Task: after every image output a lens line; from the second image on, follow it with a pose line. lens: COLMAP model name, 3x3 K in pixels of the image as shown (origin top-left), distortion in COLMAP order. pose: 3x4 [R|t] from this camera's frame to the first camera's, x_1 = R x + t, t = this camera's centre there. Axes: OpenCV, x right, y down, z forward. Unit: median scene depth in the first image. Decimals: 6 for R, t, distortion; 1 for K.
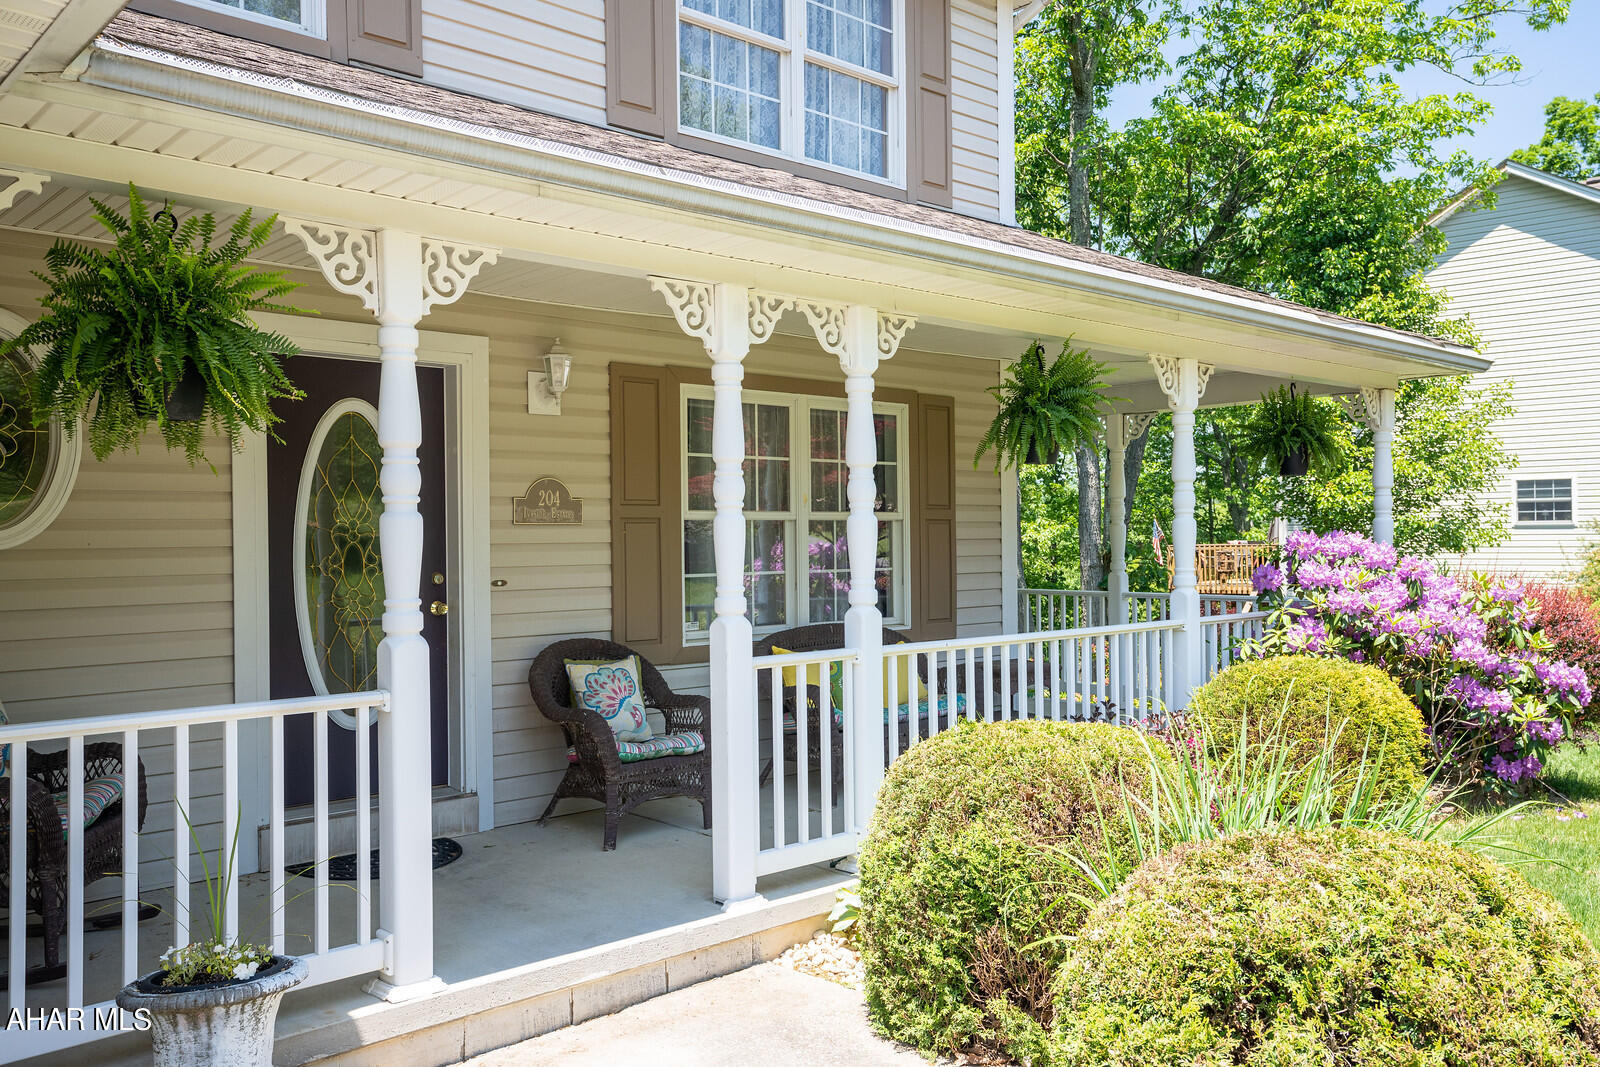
lens RADIAL K [[1288.5, 0, 800.0], [0, 1288.5, 533.5], [0, 0, 1]] dist [-0.000227, -0.000033]
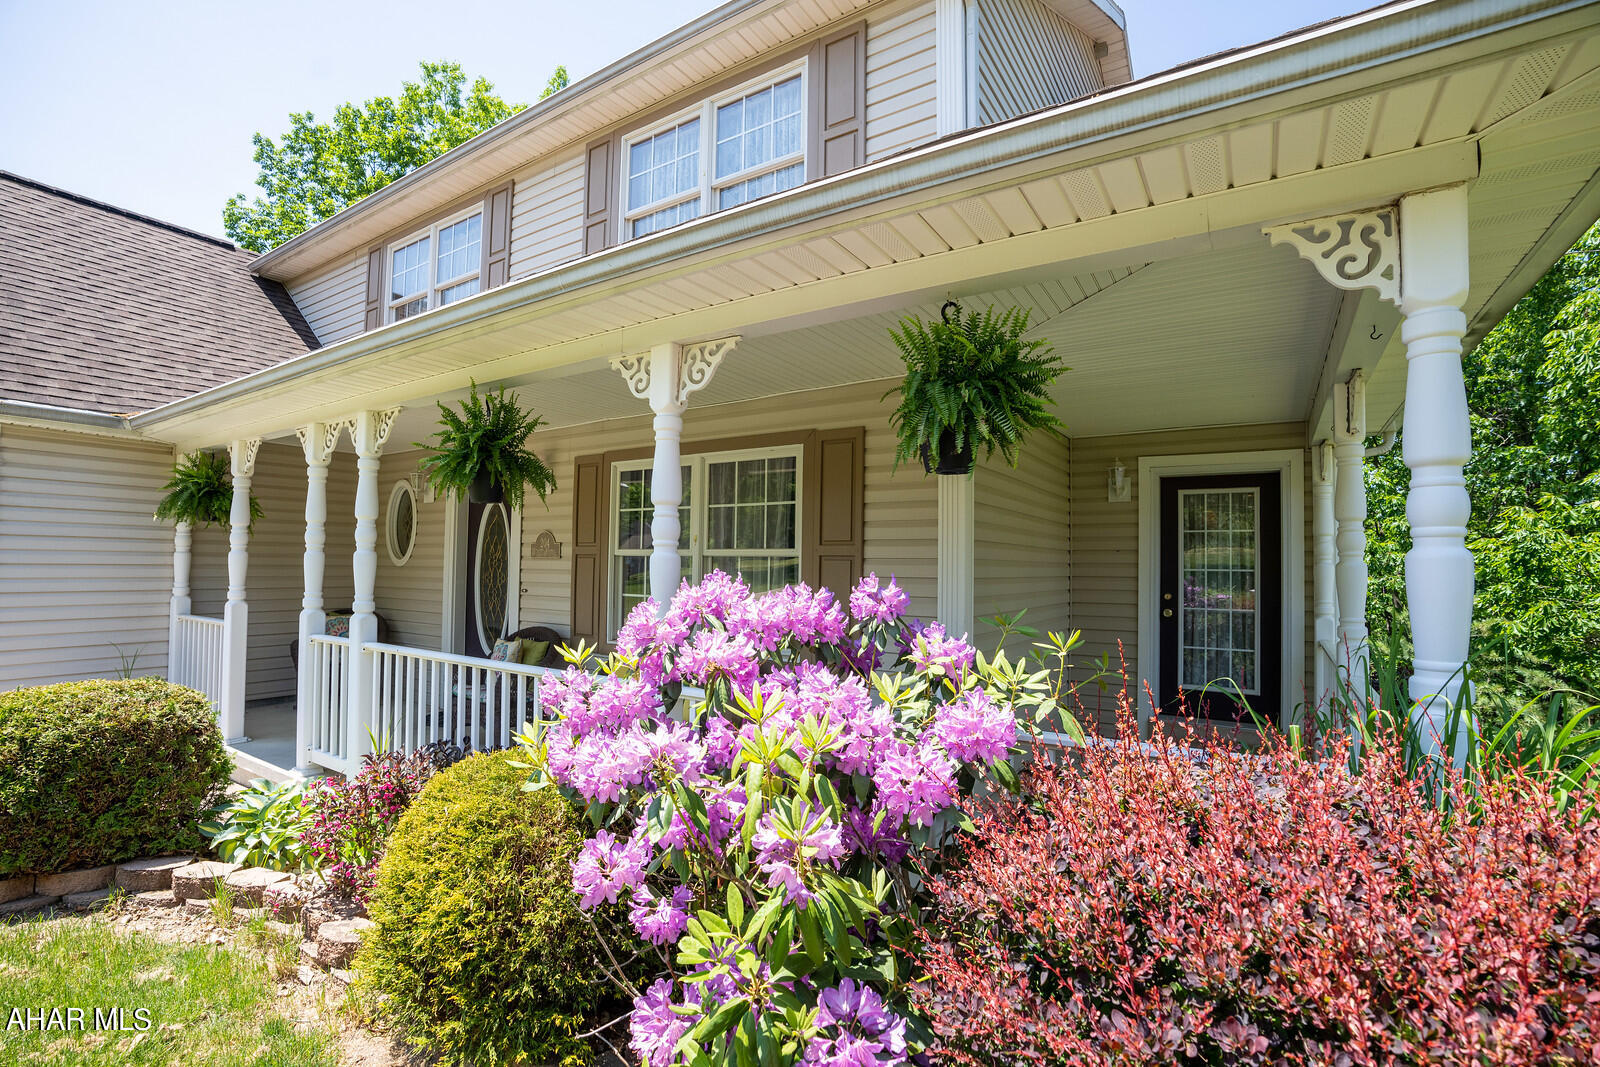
lens RADIAL K [[739.1, 0, 784.6], [0, 739.1, 536.6], [0, 0, 1]] dist [-0.002878, -0.000438]
pose [[0.240892, -0.023996, -0.970255, 0.809628], [-0.008384, 0.999606, -0.026804, -0.012012], [0.970516, 0.014592, 0.240596, 1.039641]]
